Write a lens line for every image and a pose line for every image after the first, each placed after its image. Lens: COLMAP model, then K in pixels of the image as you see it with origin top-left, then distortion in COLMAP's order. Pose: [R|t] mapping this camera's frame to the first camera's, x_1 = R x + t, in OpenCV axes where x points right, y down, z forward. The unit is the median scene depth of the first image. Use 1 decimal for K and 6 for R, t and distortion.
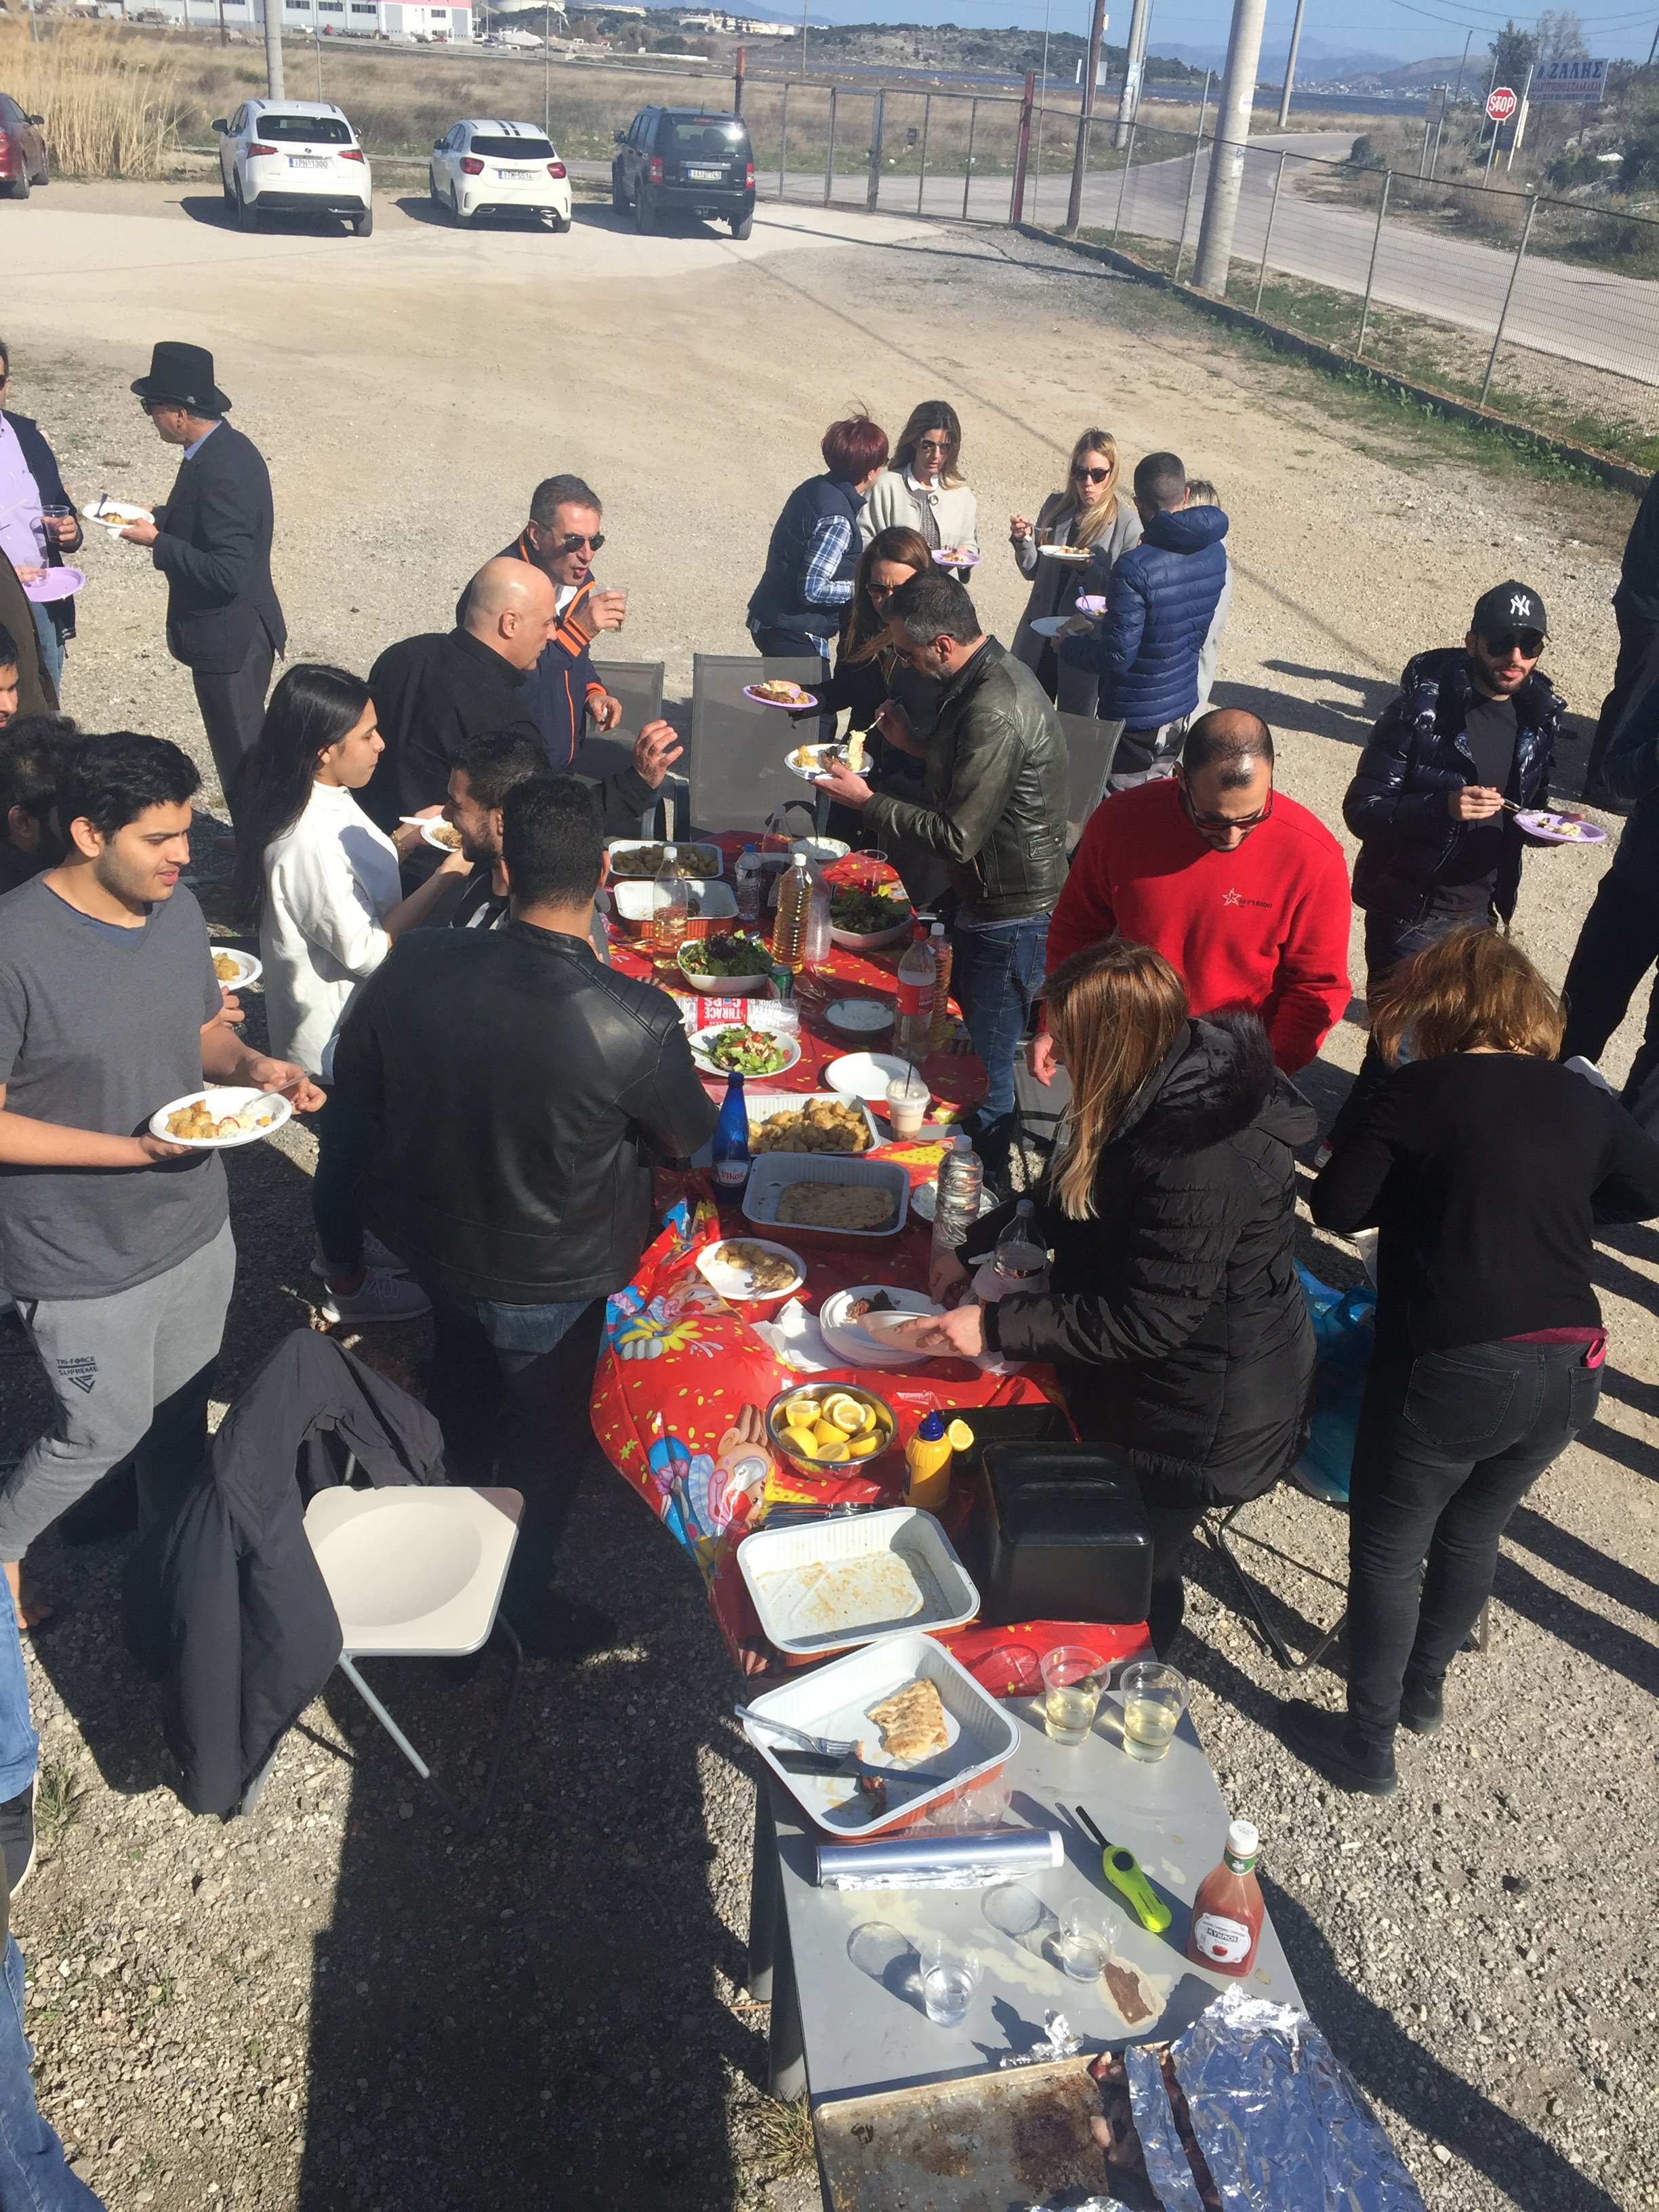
lens RADIAL K [[1890.8, 0, 823.7], [0, 1890.8, 1110.2], [0, 0, 1]] dist [0.082248, -0.112296]
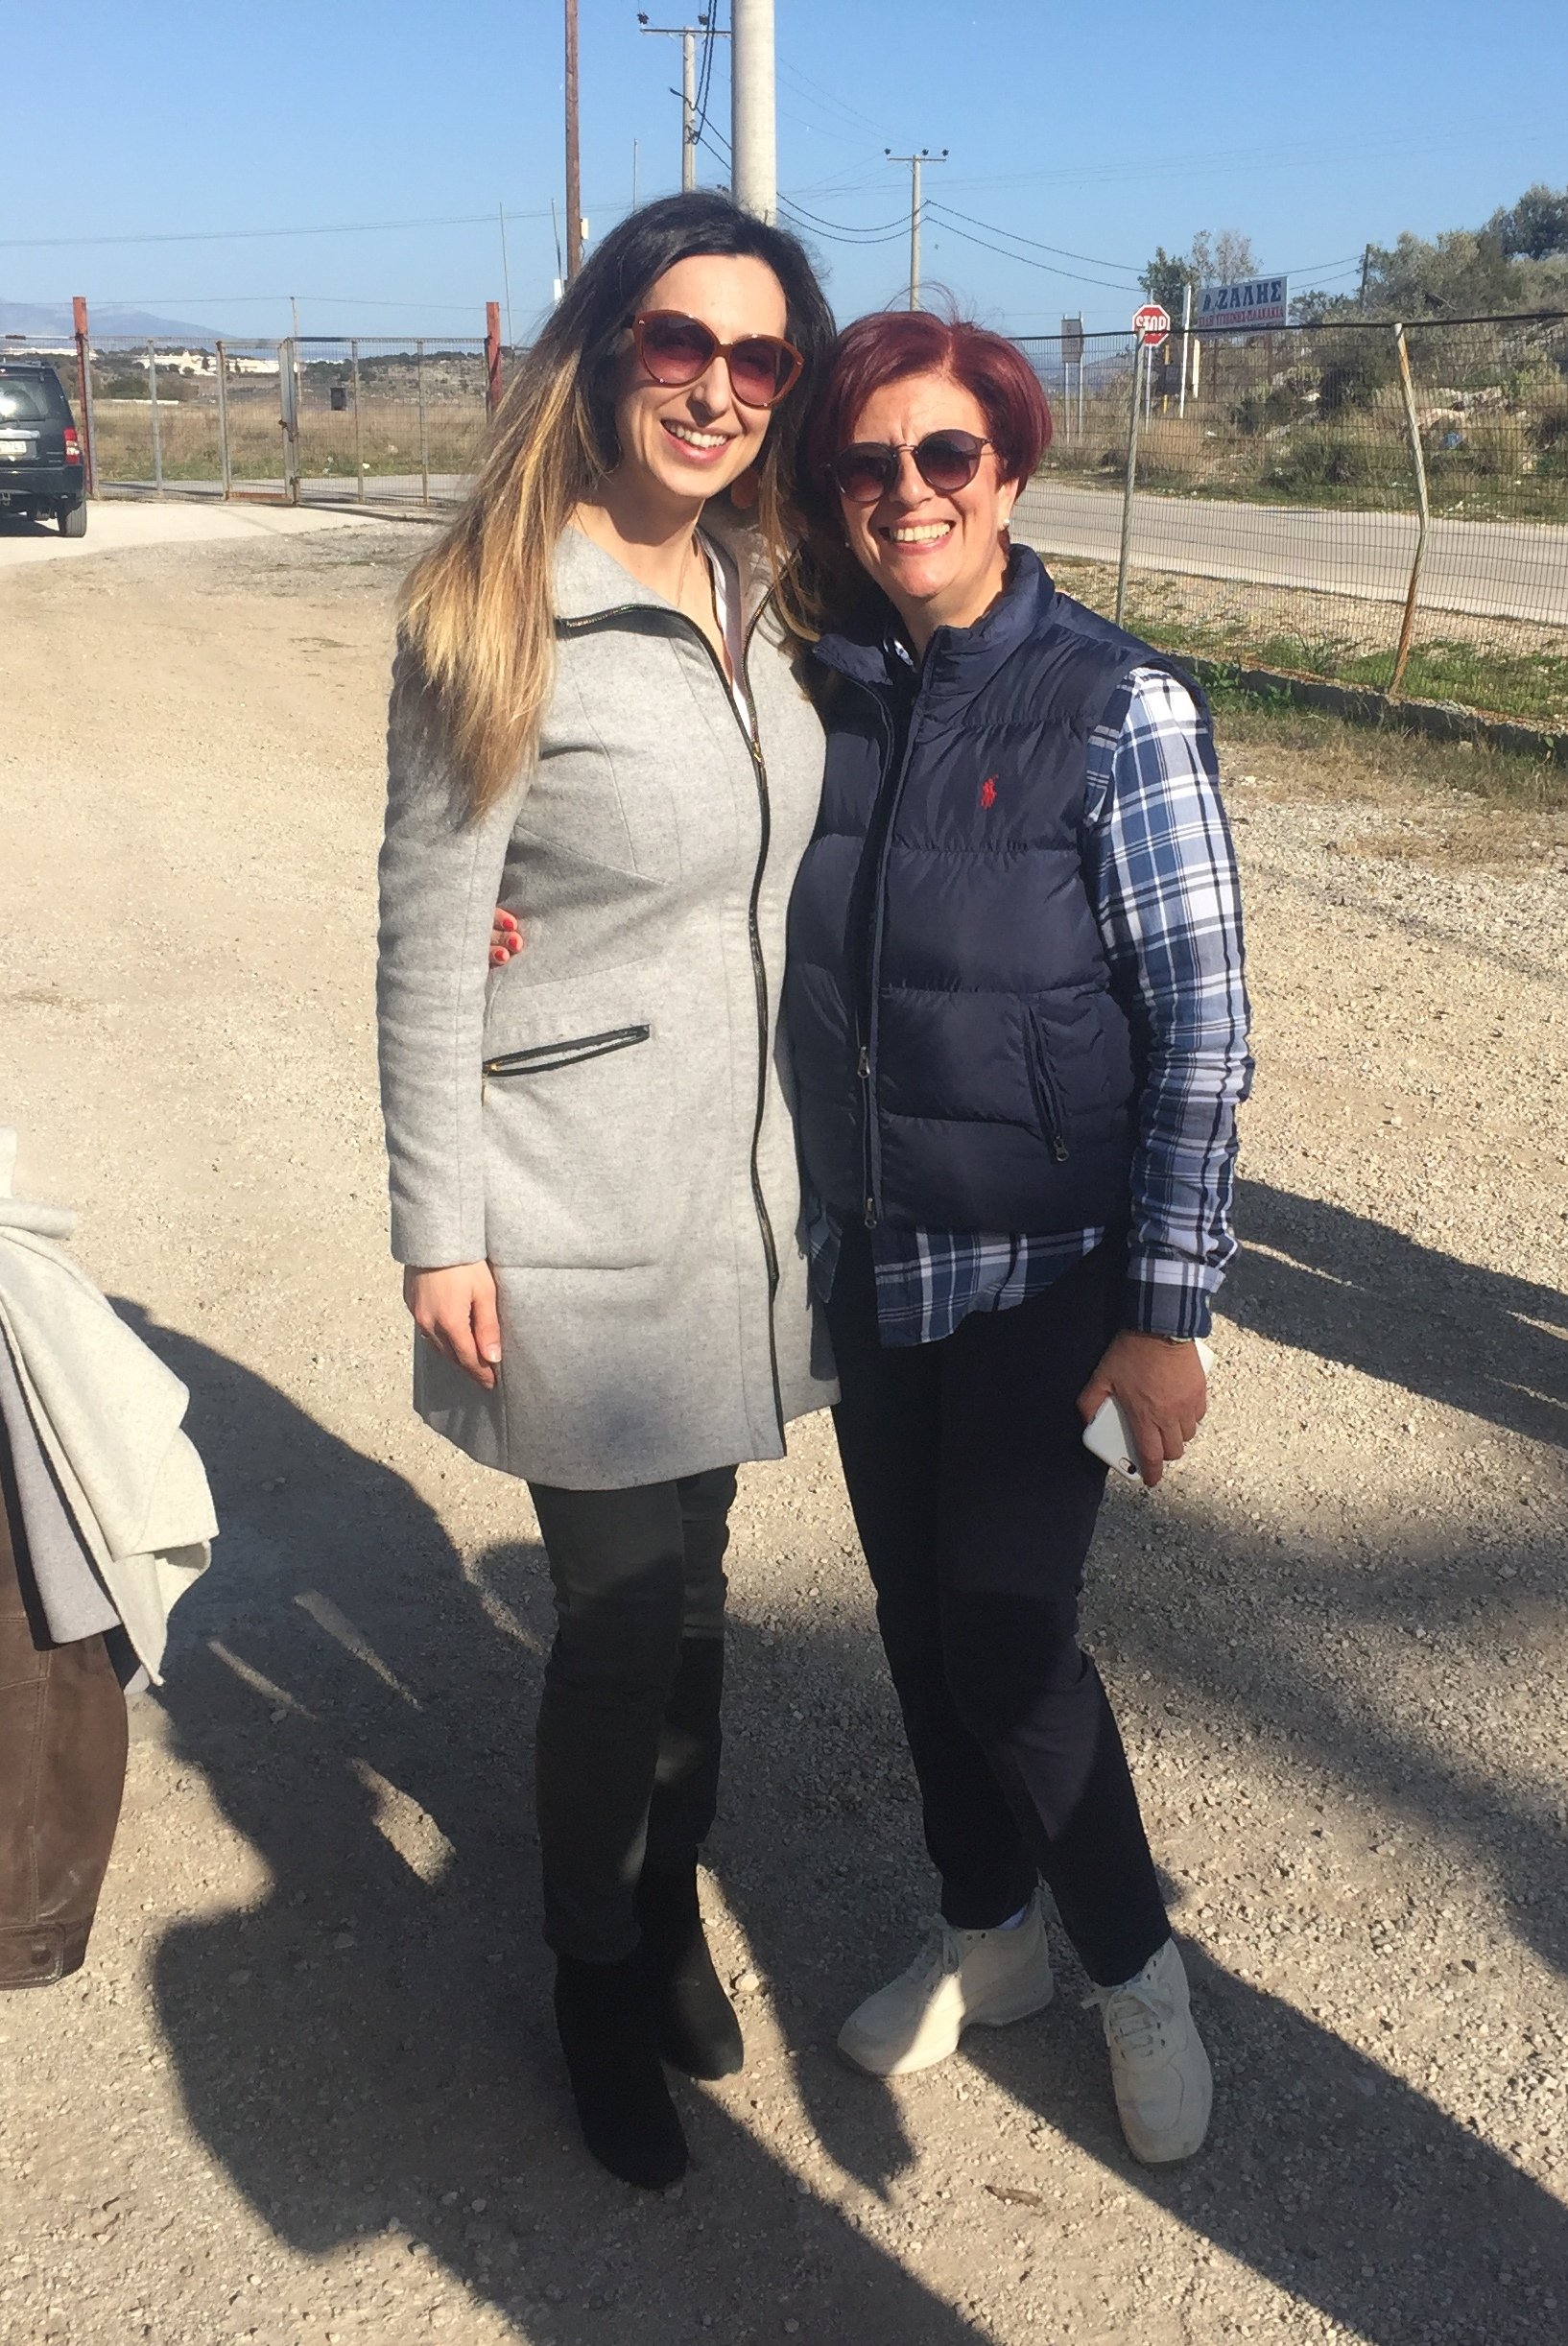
lens RADIAL K [[2663.8, 0, 857.4], [0, 2663.8, 1159.3], [0, 0, 1]] dist [0.105691, 0.000000]
pose [[0.981711, -0.107847, 0.156883, 0.088577], [0.139621, 0.968069, -0.208203, -0.011254], [-0.129420, 0.226300, 0.965422, 0.156495]]
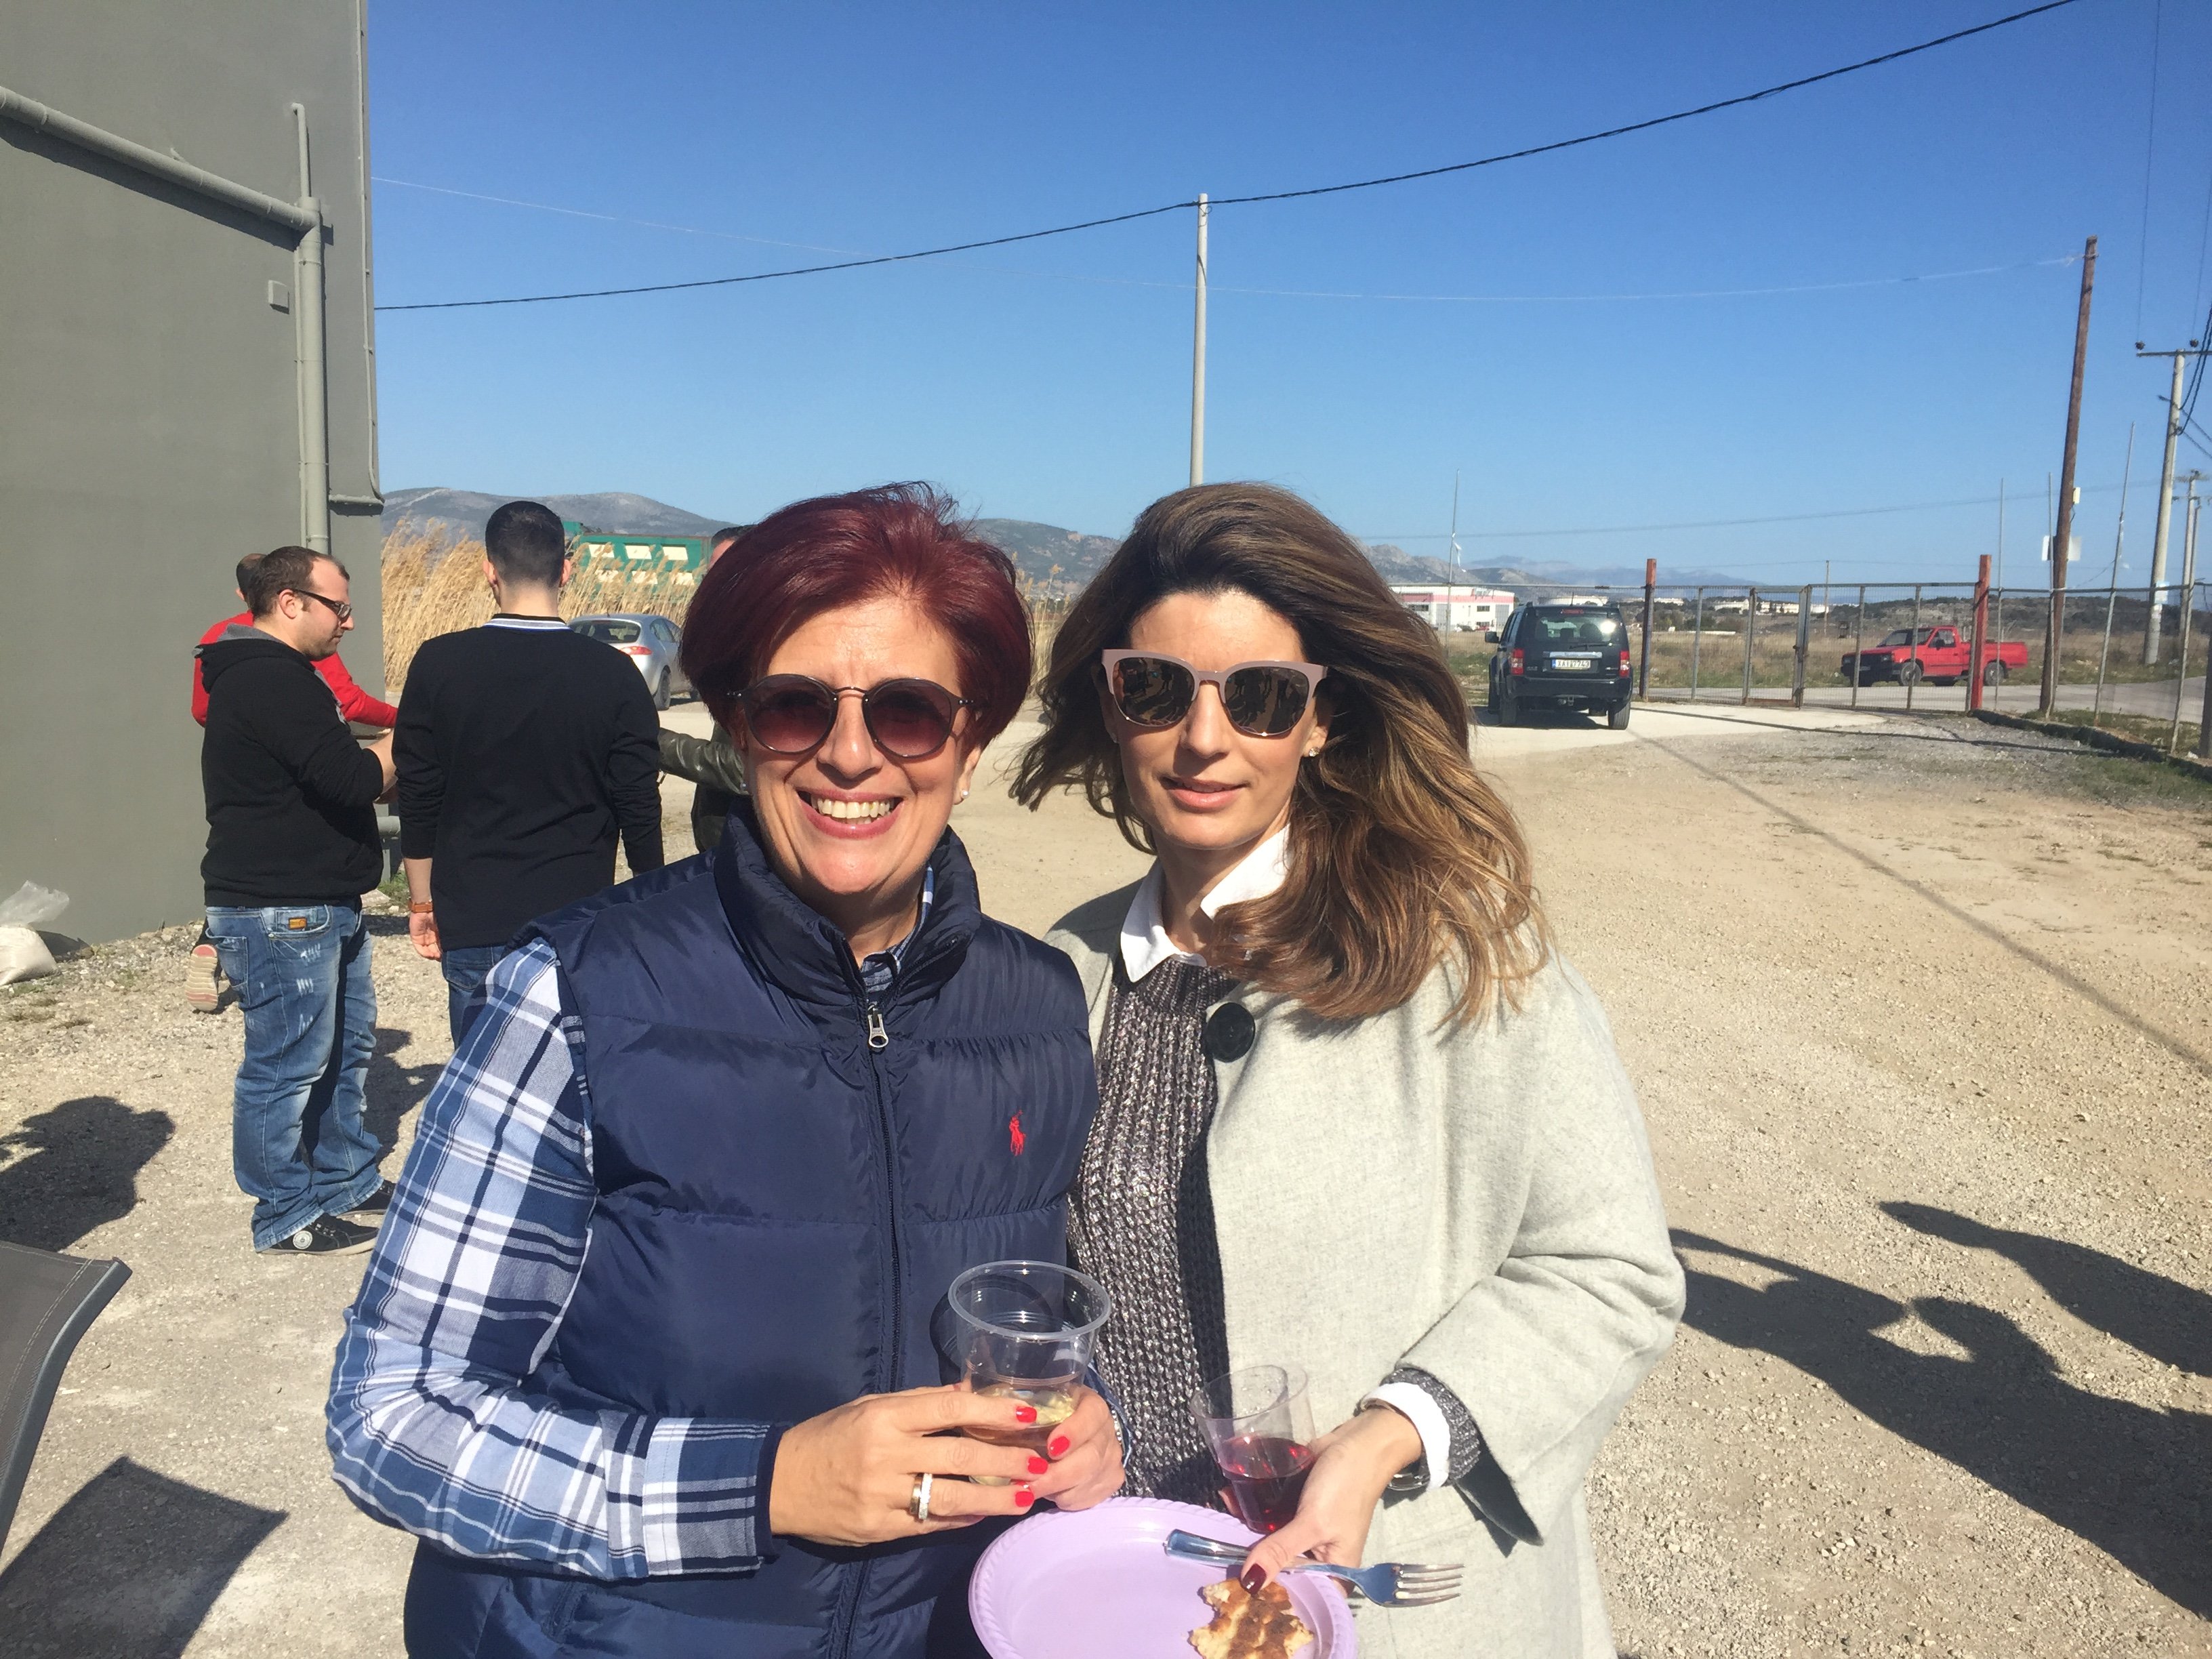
lens RADIAL K [[1890.8, 0, 1107.1], [0, 1890.8, 814.7], [0, 0, 1]] dist [0.082248, -0.112296]
pose [[0.930192, -0.010935, -0.366910, 0.097121], [-0.137621, 0.916259, -0.376204, -0.085285], [0.340299, 0.400436, 0.850792, 0.294055]]
